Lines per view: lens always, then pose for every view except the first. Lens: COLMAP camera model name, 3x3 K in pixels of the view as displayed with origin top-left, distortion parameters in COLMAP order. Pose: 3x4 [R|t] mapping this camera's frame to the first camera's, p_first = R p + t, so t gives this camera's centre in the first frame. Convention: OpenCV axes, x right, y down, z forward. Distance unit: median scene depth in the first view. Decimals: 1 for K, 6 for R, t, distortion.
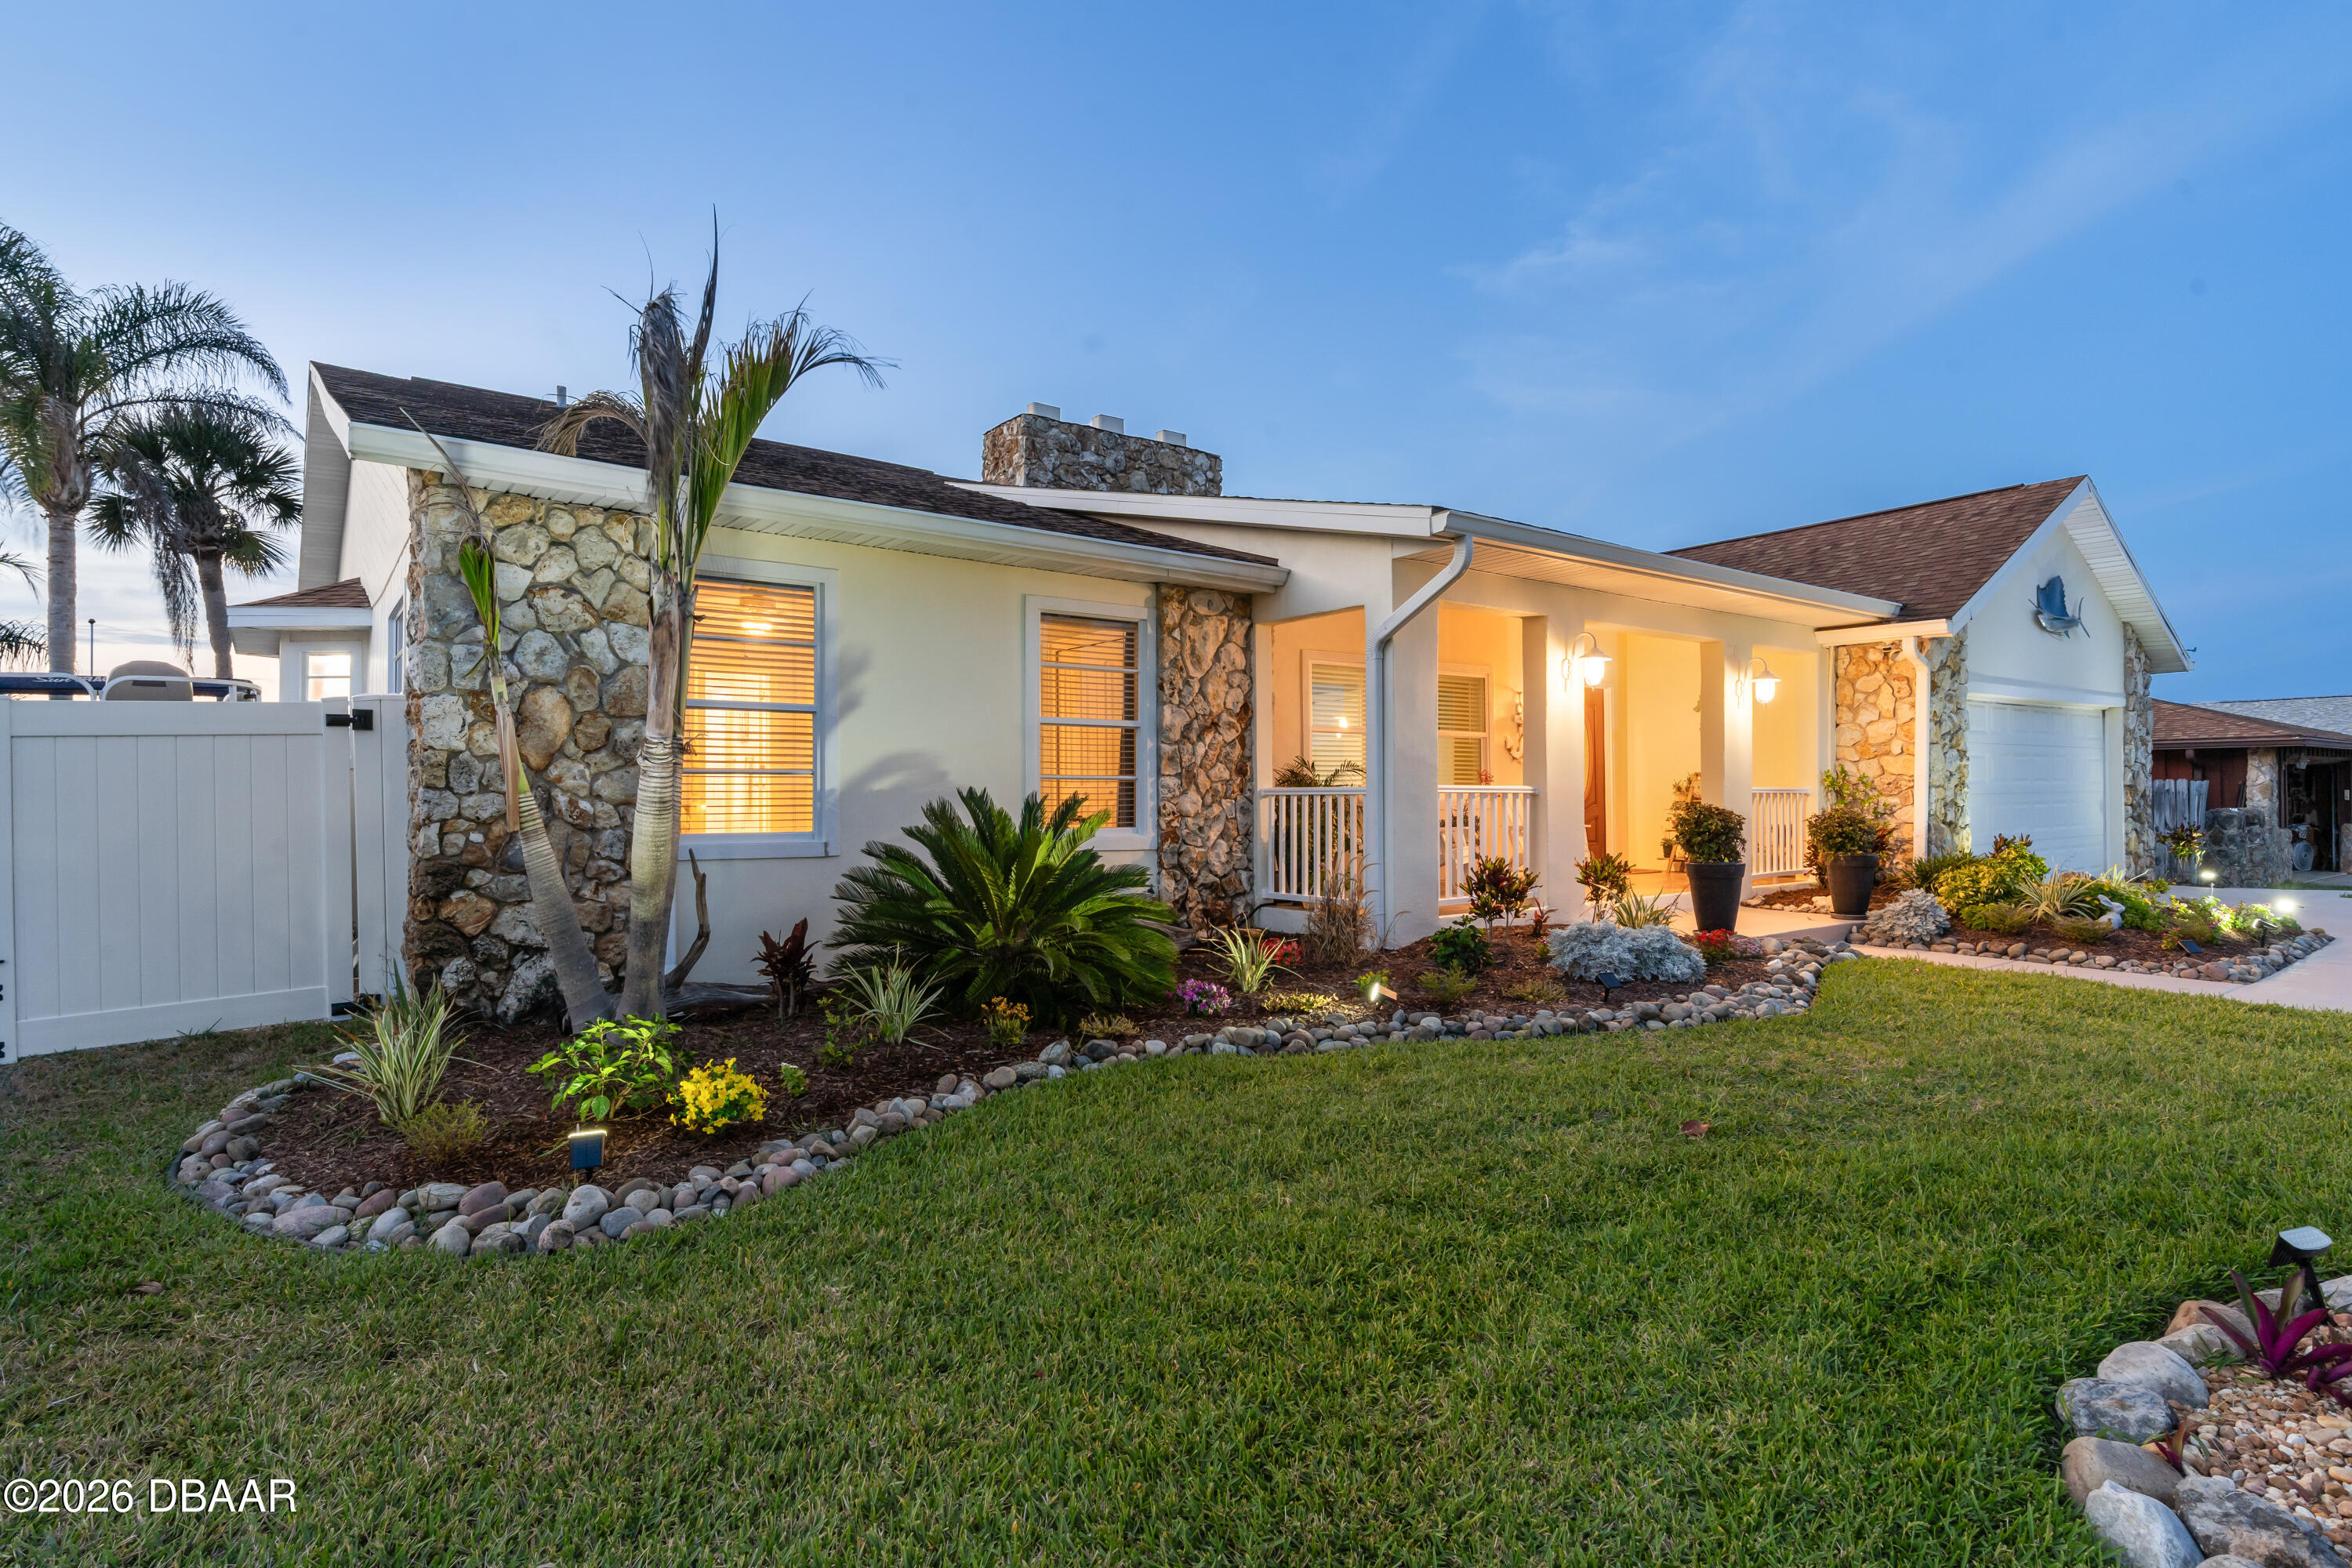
lens RADIAL K [[1191.9, 0, 1180.9], [0, 1191.9, 807.4], [0, 0, 1]] dist [-0.022267, 0.020811]
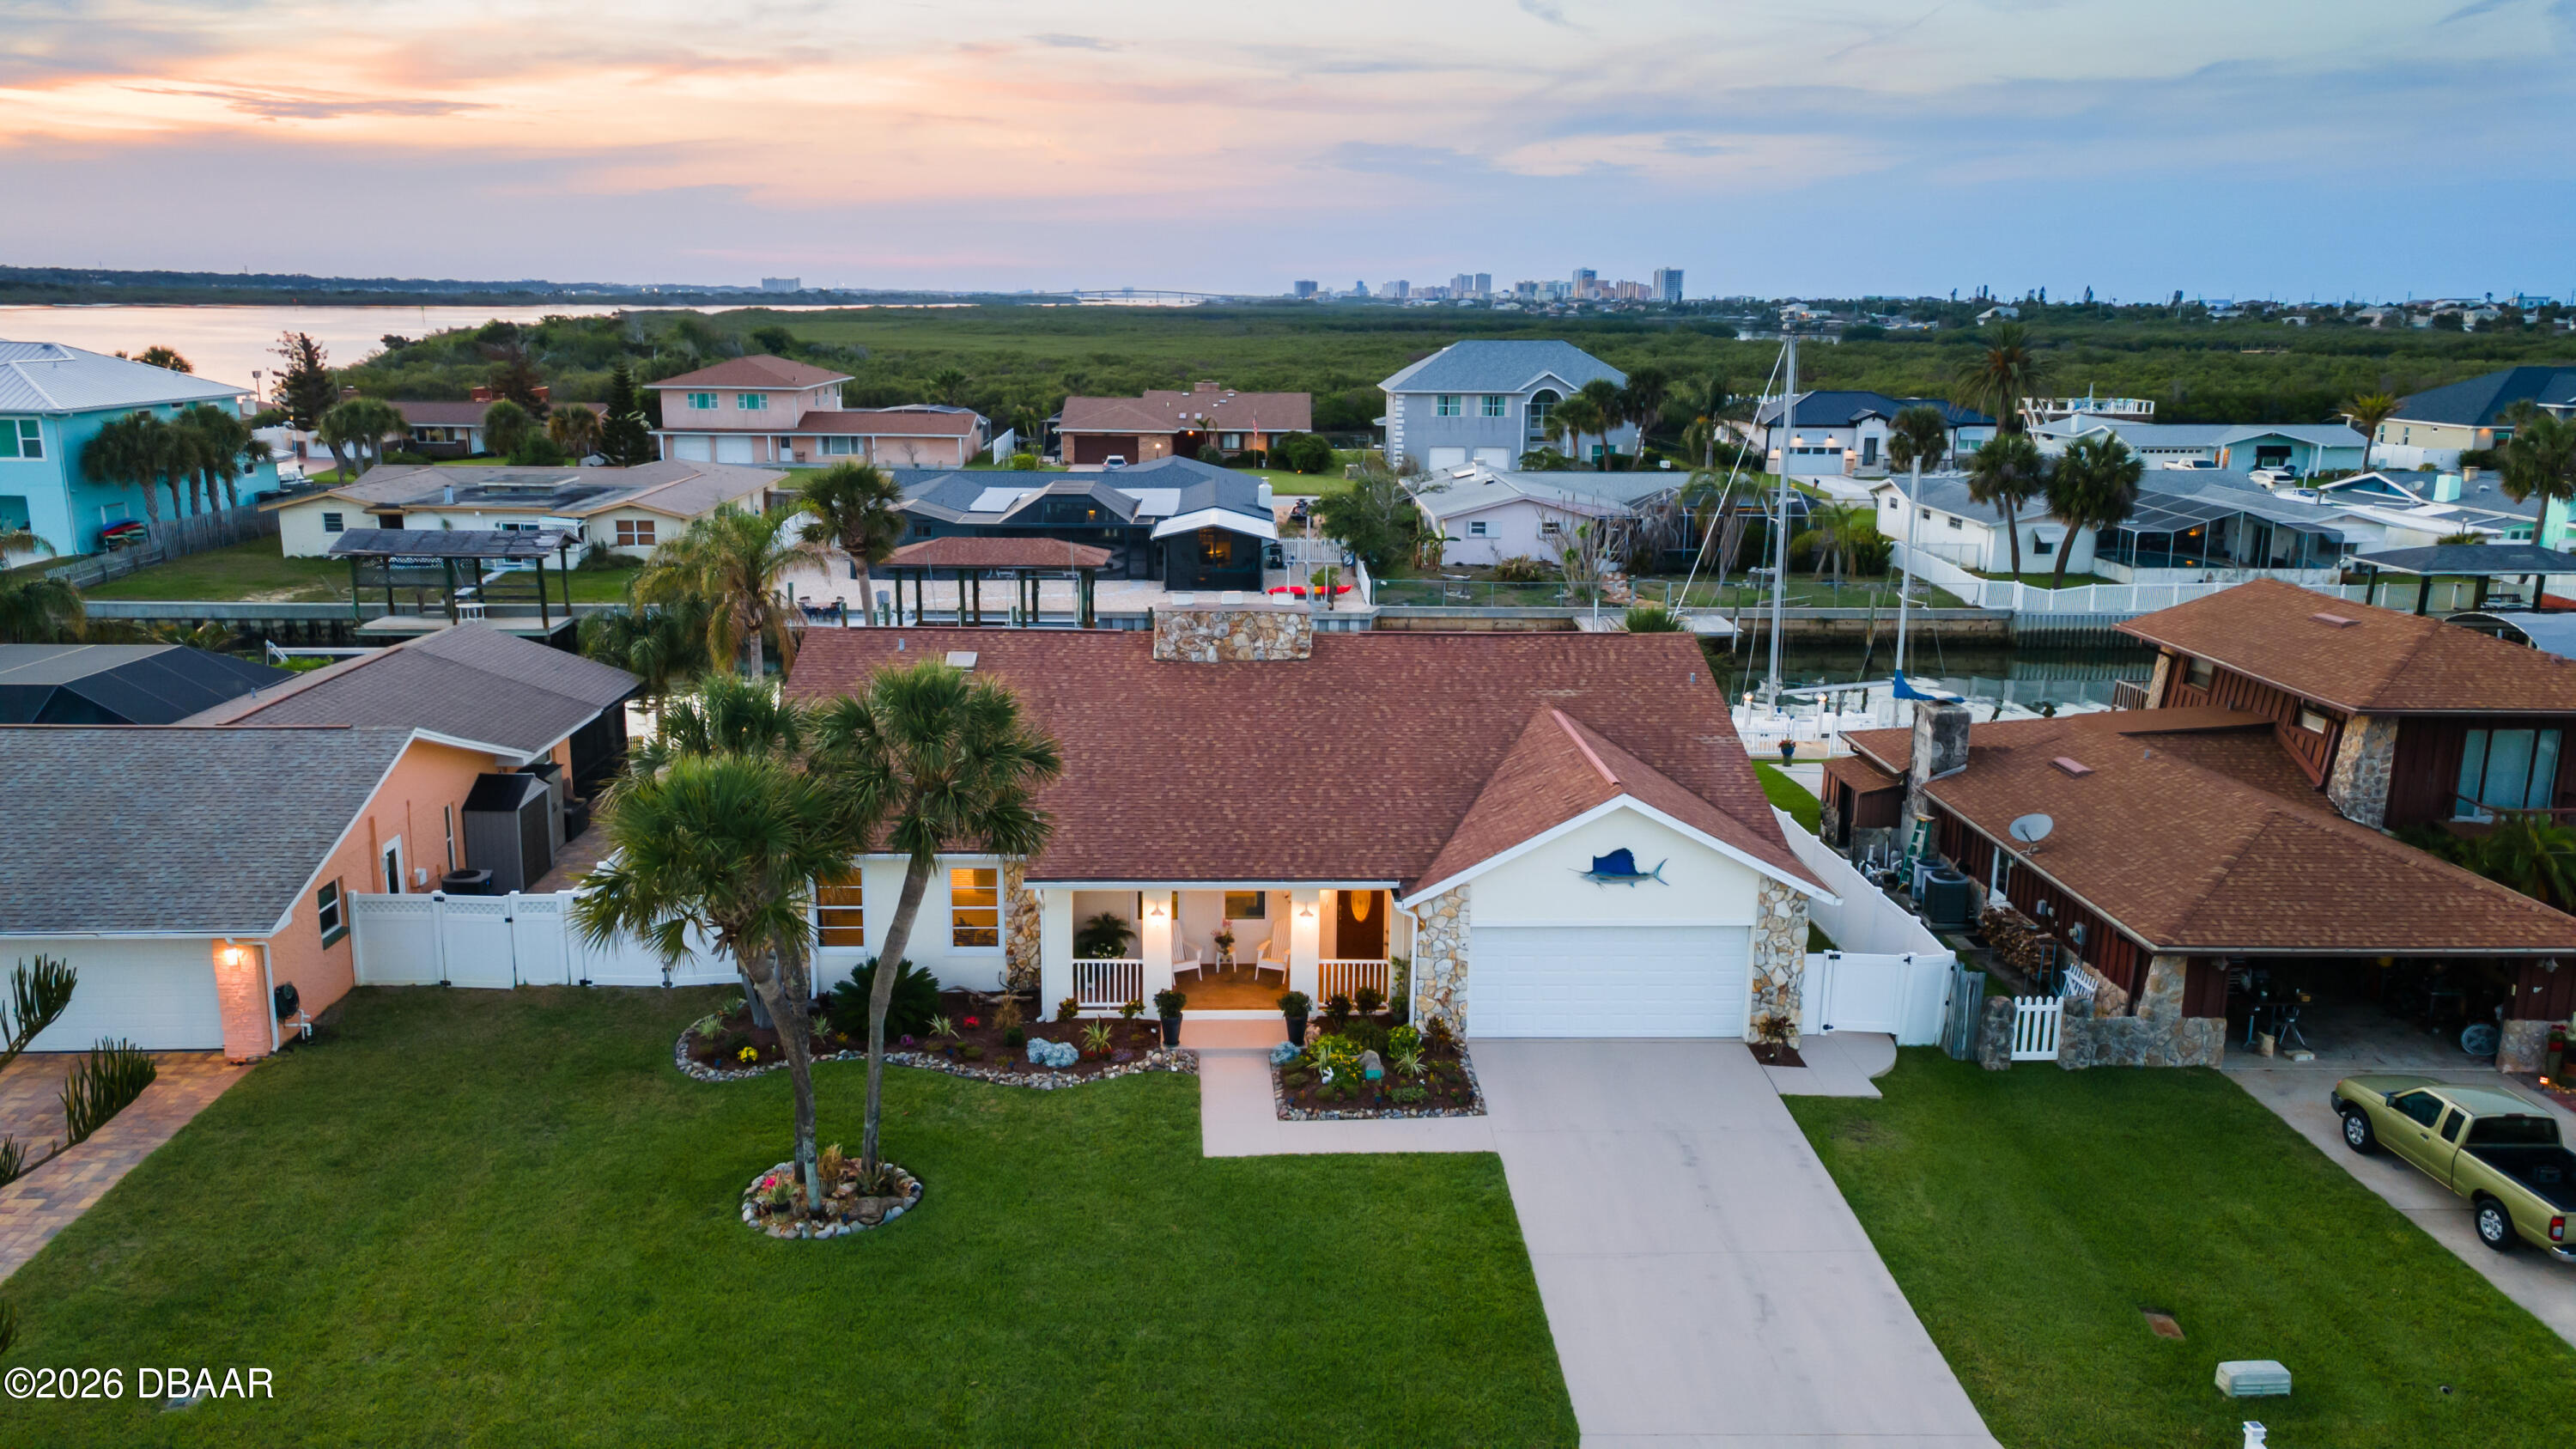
lens RADIAL K [[1866.4, 0, 1288.0], [0, 1866.4, 724.5], [0, 0, 1]] dist [0.053454, -0.000406]
pose [[0.822670, 0.138055, -0.551503, 2.682130], [-0.021081, 0.976809, 0.213072, -1.348789], [0.568128, -0.163662, 0.806502, -1.820989]]
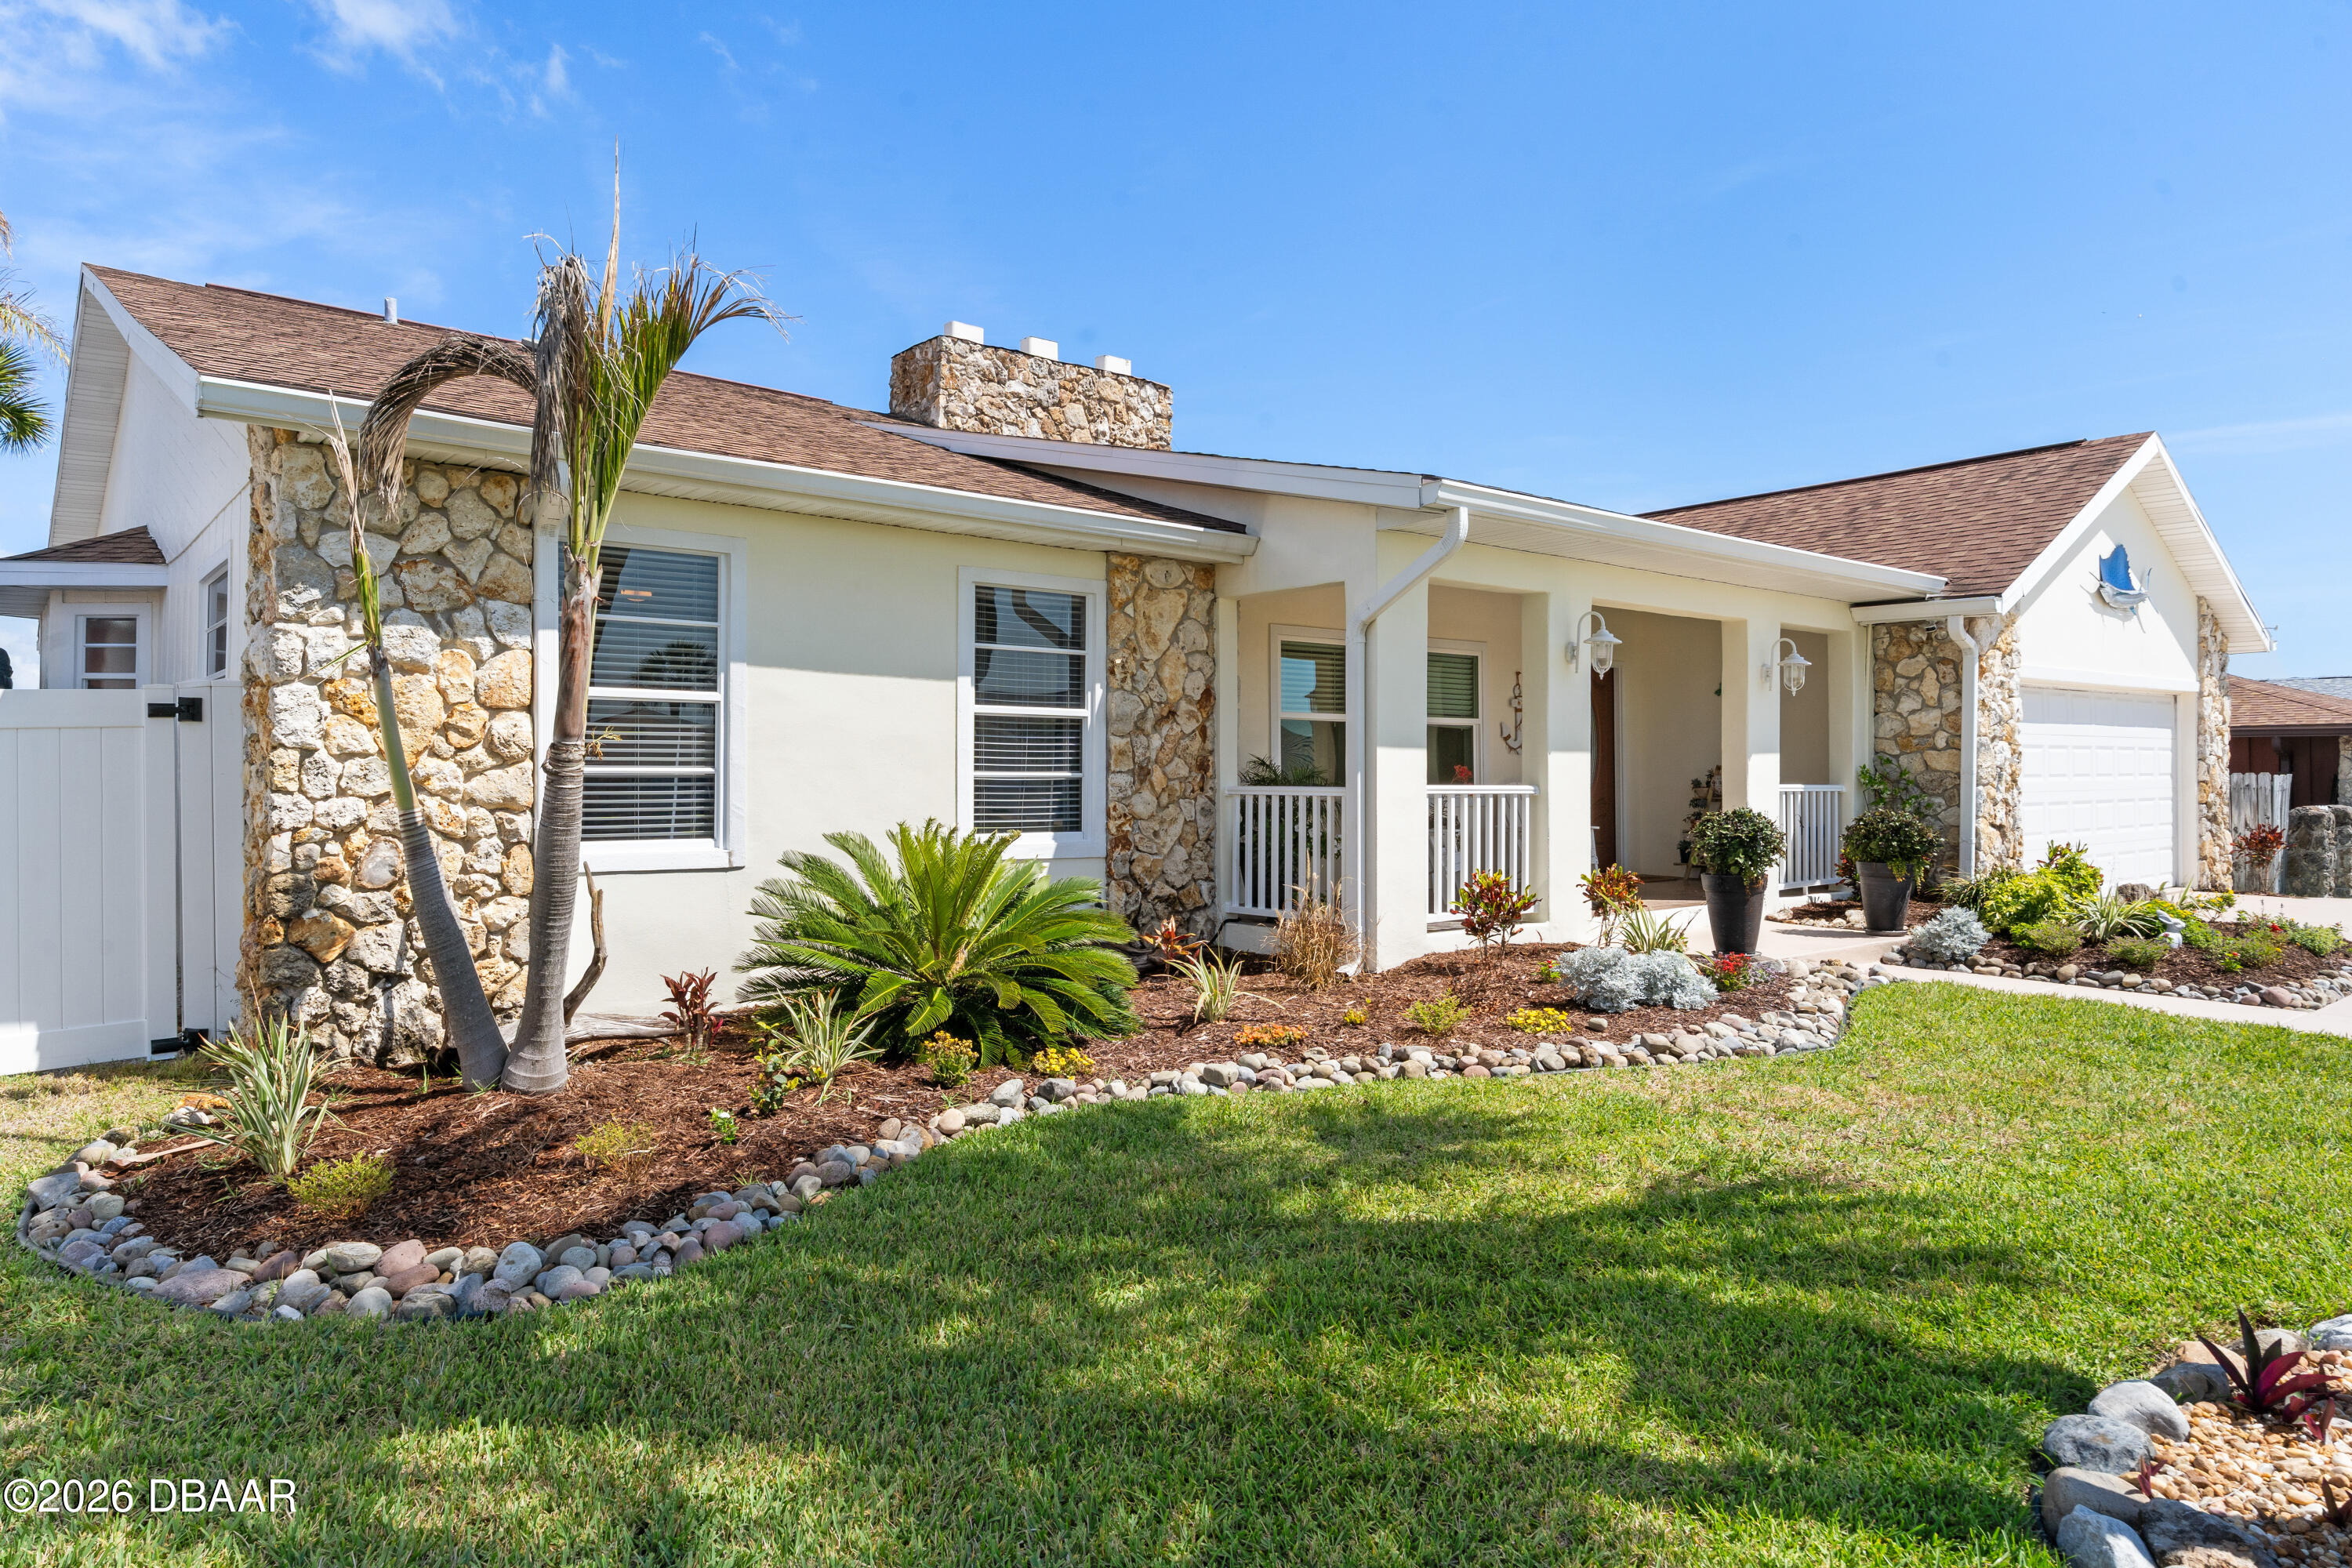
lens RADIAL K [[1441.0, 0, 1176.0], [0, 1441.0, 784.0], [0, 0, 1]] dist [-0.000106, -0.000150]
pose [[0.998909, 0.005556, 0.046378, -0.018584], [-0.005349, 0.999975, -0.004598, -0.014048], [-0.046402, 0.004345, 0.998913, -0.057643]]
